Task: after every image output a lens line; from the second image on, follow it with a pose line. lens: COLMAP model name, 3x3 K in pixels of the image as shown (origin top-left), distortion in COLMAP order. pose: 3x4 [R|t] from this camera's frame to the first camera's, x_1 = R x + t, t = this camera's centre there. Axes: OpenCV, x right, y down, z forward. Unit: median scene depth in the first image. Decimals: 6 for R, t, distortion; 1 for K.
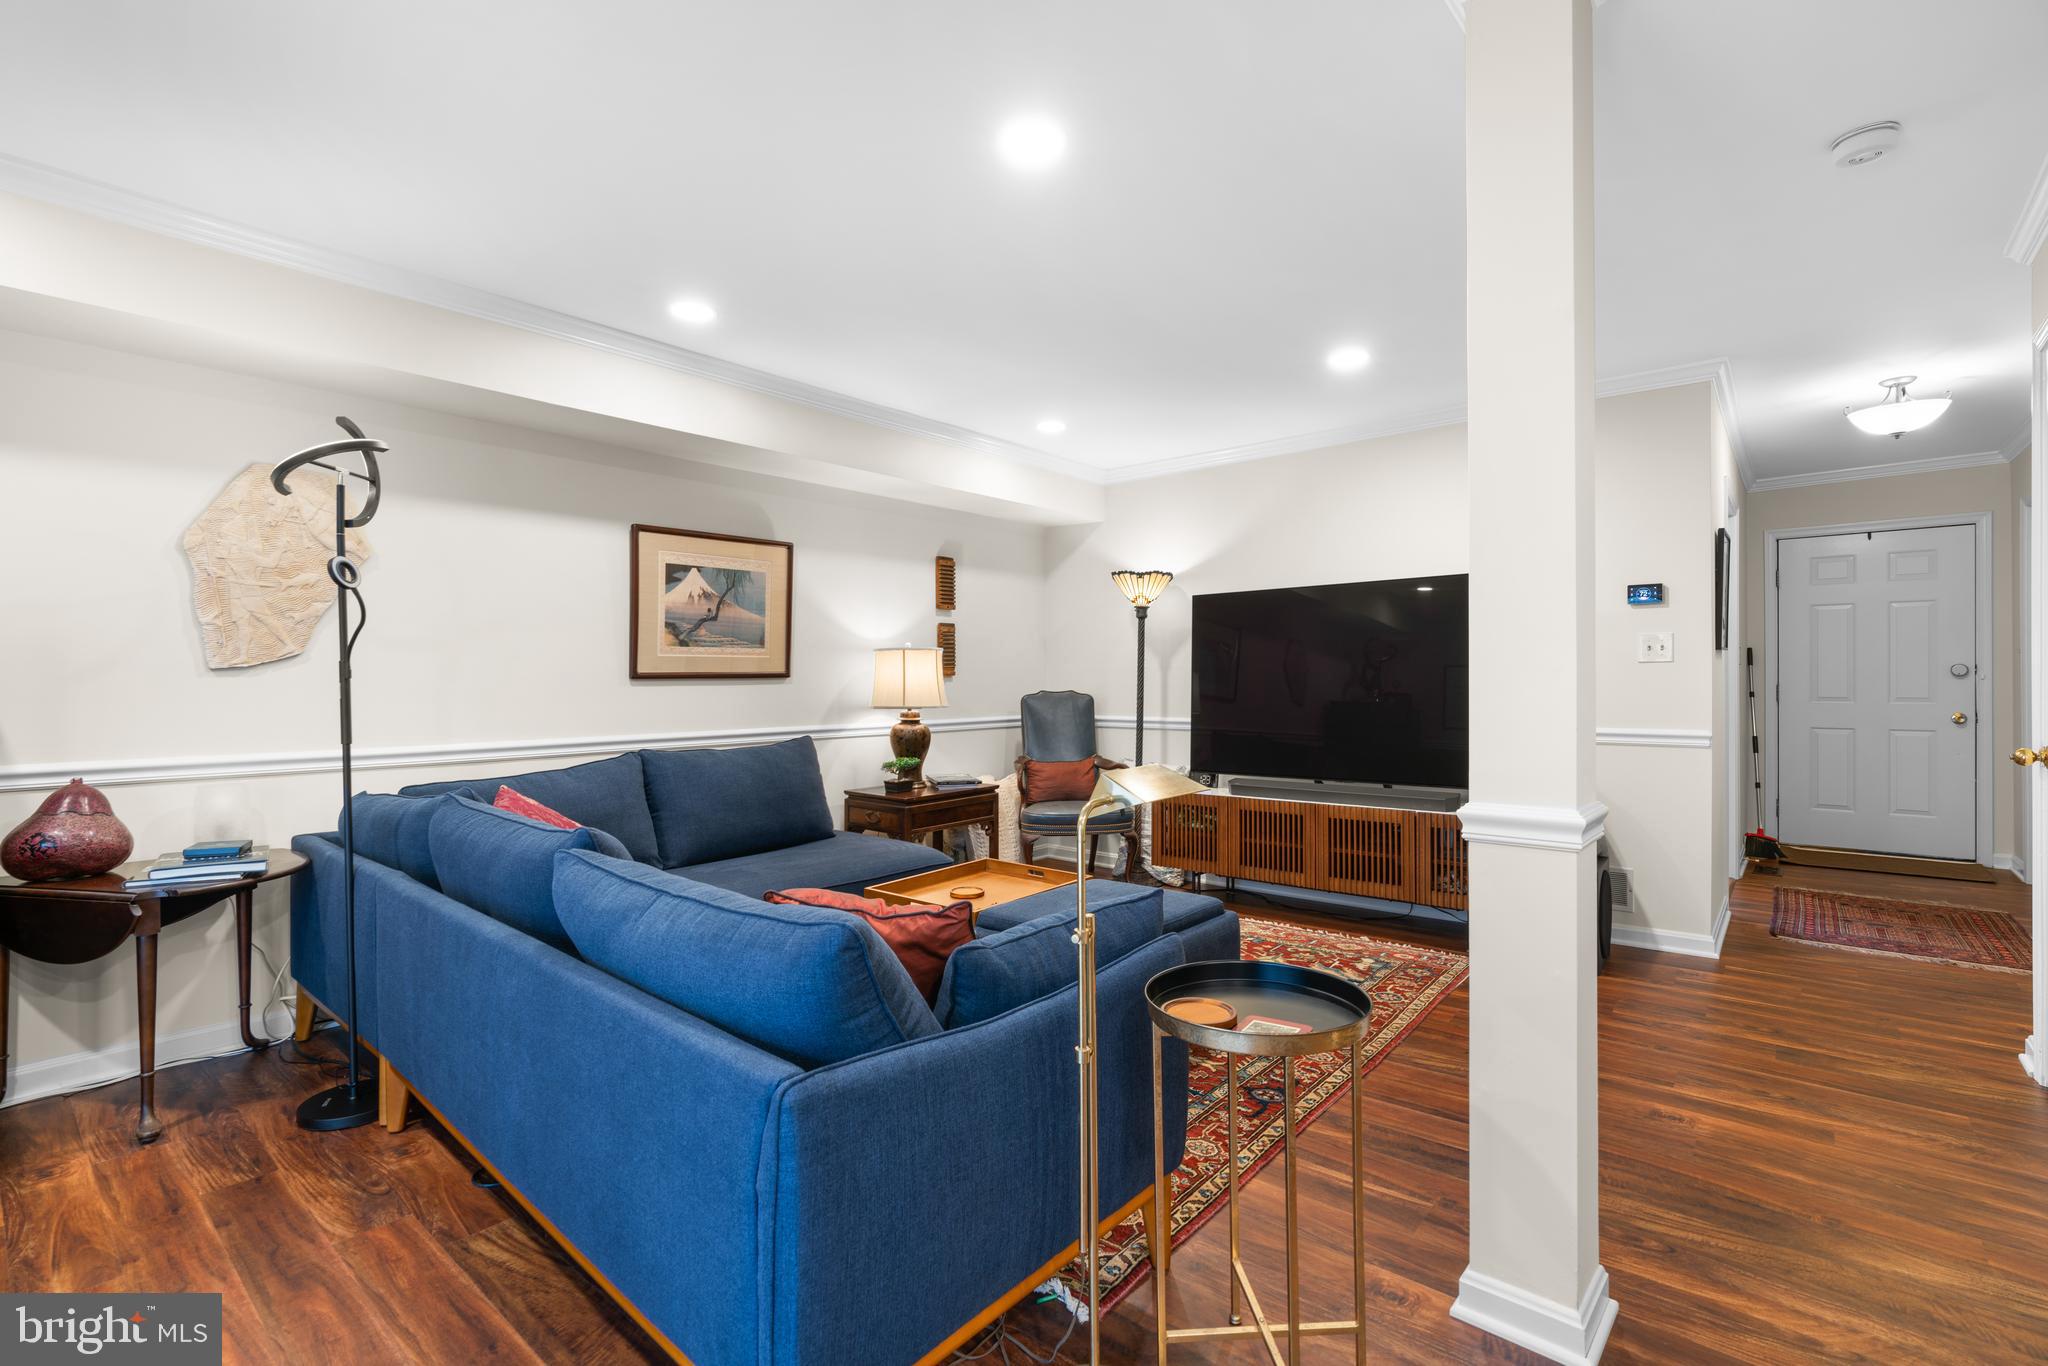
lens RADIAL K [[923.4, 0, 1021.5], [0, 923.4, 681.6], [0, 0, 1]] dist [-0.015739, 0.006853]
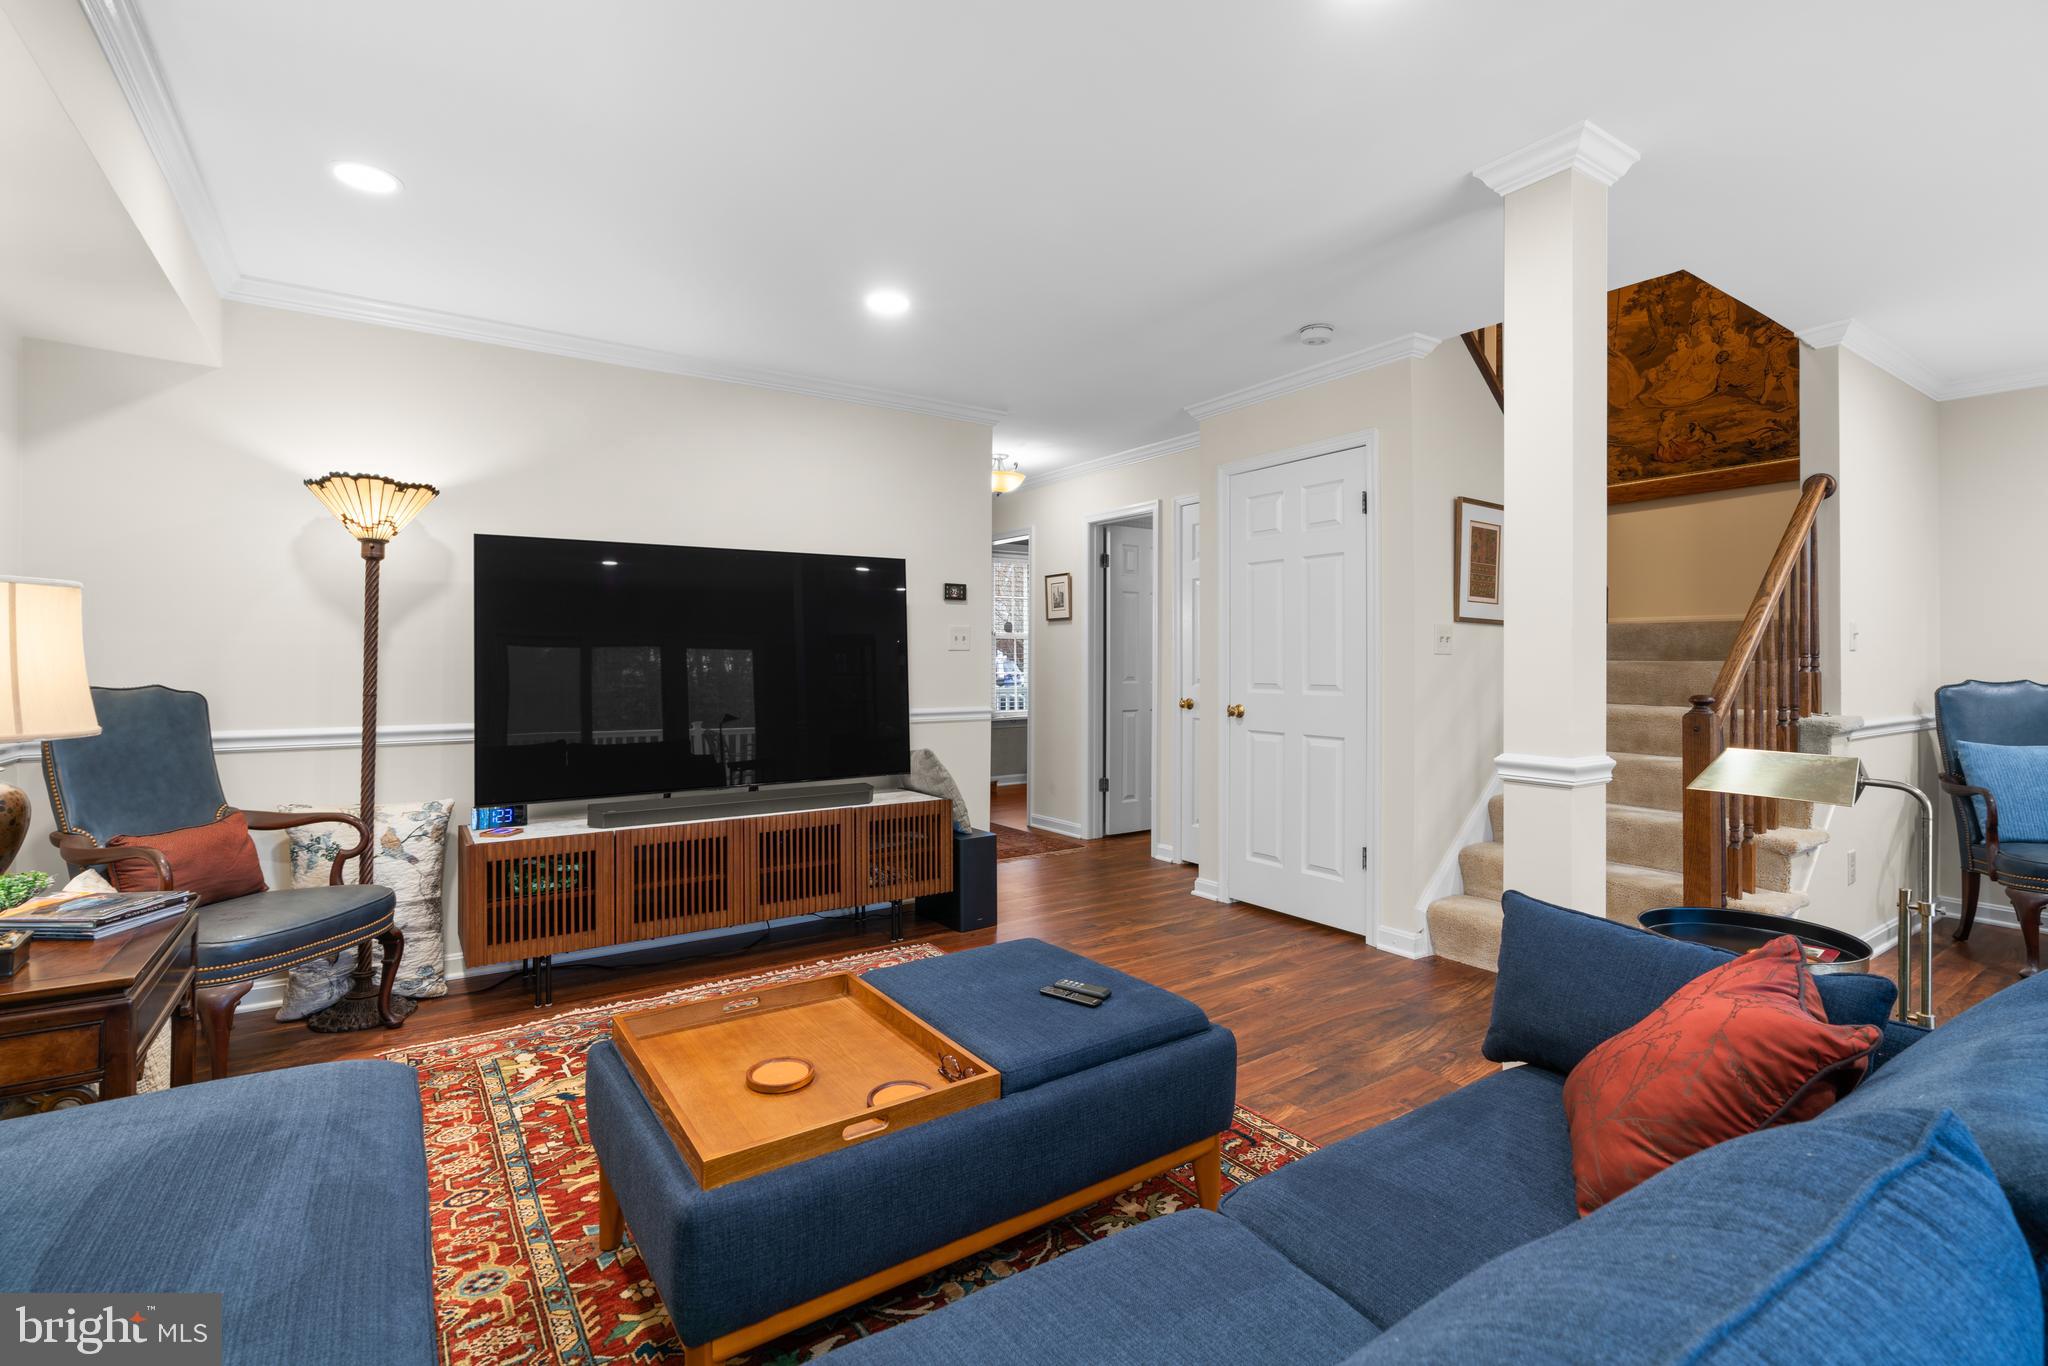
lens RADIAL K [[923.4, 0, 1020.7], [0, 923.4, 648.0], [0, 0, 1]] dist [-0.015739, 0.006853]
pose [[0.266534, 0.019039, 0.963638, -0.416270], [-0.000348, 0.999807, -0.019657, -0.000781], [-0.963826, 0.004904, 0.266489, 0.580057]]
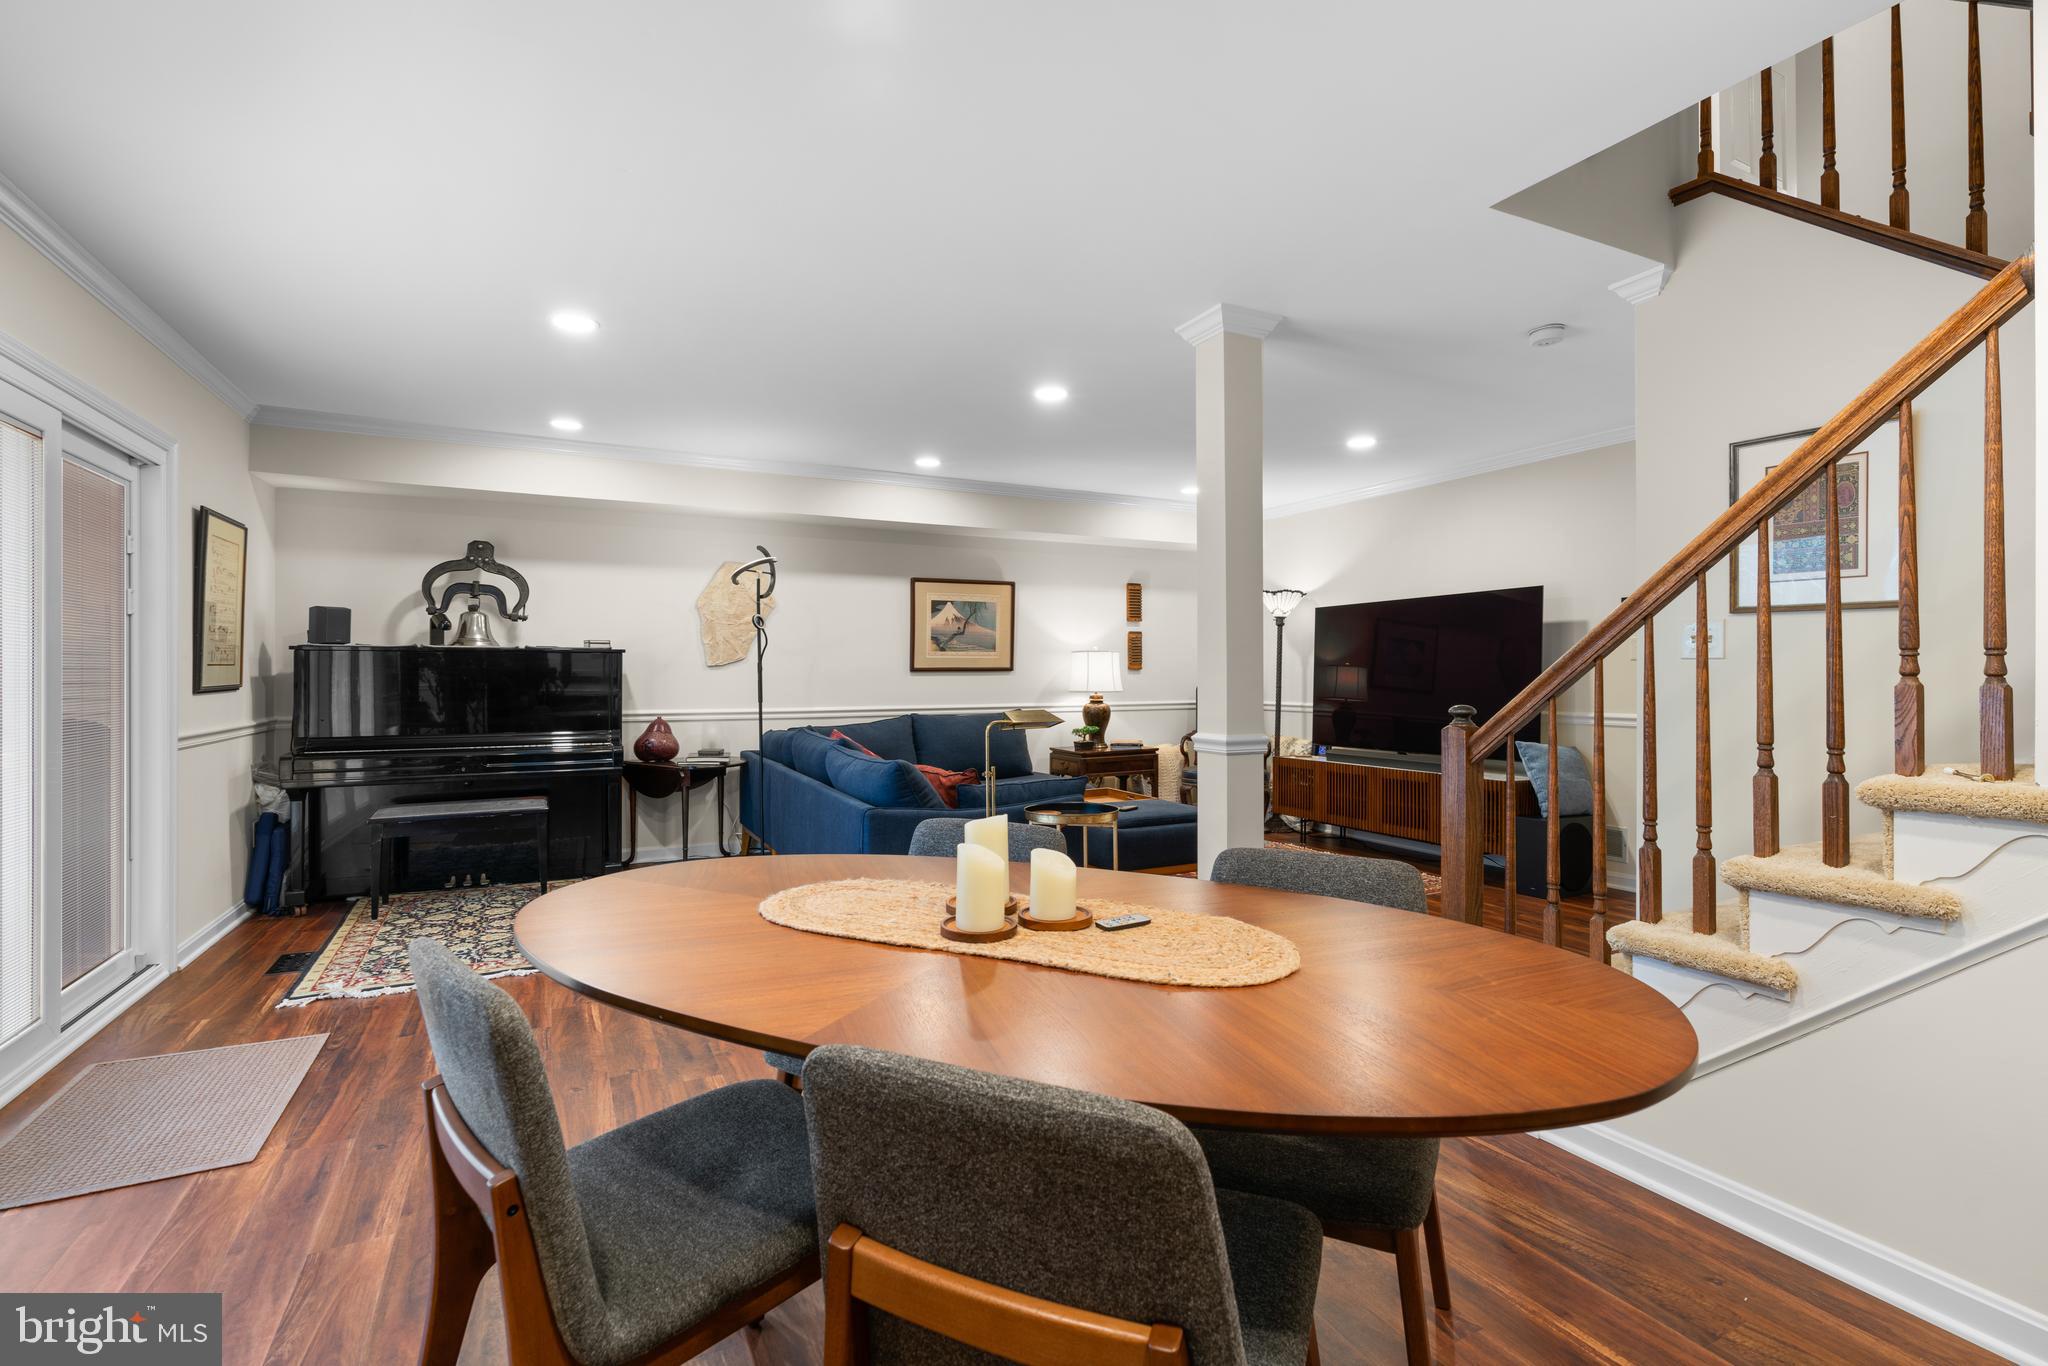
lens RADIAL K [[923.4, 0, 1023.9], [0, 923.4, 676.5], [0, 0, 1]] dist [-0.015739, 0.006853]
pose [[0.925756, 0.005115, -0.378088, 0.371974], [-0.004049, 0.999985, 0.003613, -0.000589], [0.378101, -0.001814, 0.925763, -0.435386]]
